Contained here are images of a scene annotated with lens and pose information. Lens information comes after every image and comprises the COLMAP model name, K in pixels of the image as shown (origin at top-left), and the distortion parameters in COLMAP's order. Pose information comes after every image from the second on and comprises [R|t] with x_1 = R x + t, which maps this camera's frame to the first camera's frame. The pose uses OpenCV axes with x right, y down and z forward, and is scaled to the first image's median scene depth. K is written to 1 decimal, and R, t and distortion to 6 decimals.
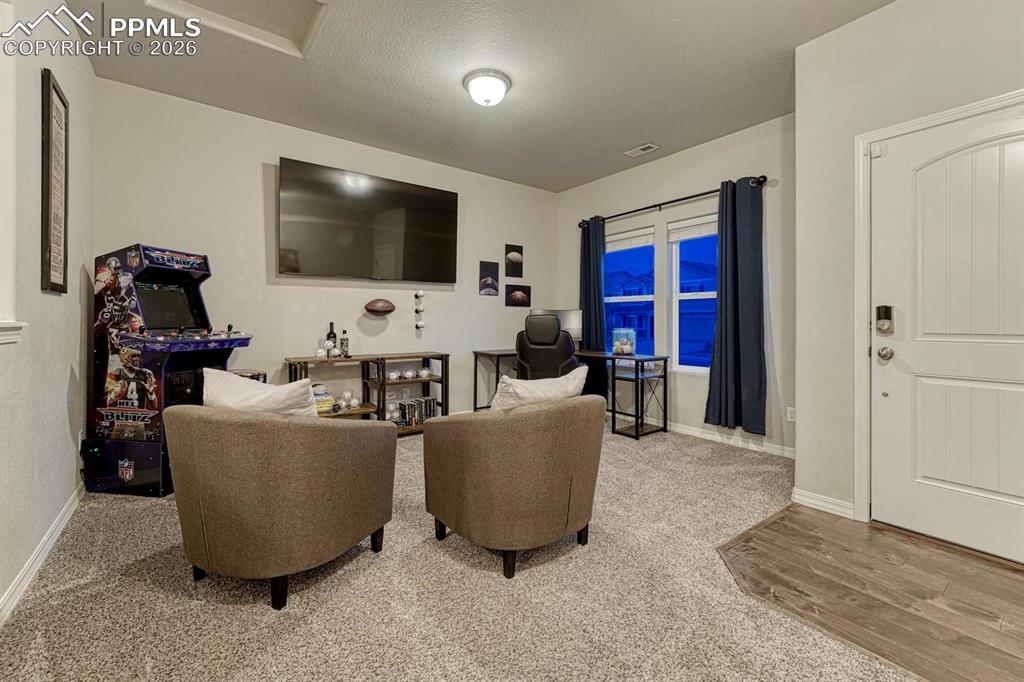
lens RADIAL K [[421.7, 0, 514.9], [0, 421.7, 320.9], [0, 0, 1]] dist [-0.006841, 0.001183]
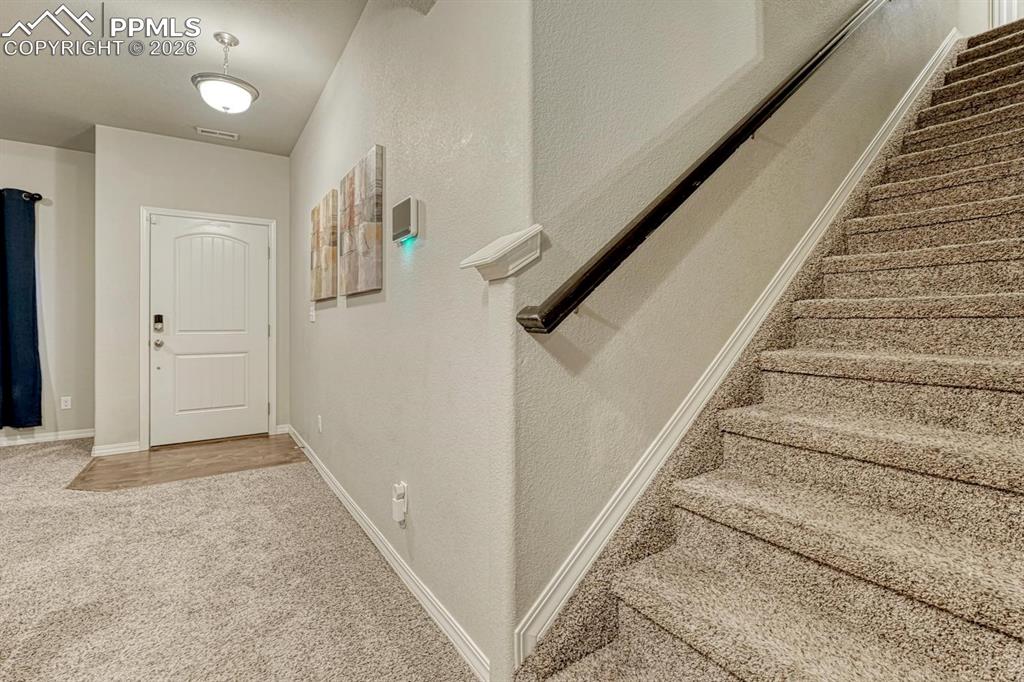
lens RADIAL K [[440.5, 0, 508.8], [0, 440.5, 318.9], [0, 0, 1]] dist [-0.008781, 0.003608]
pose [[0.048464, 0.003170, 0.998820, -0.780572], [0.003343, 0.999989, -0.003335, -0.008416], [-0.998819, 0.003501, 0.048453, -0.466166]]
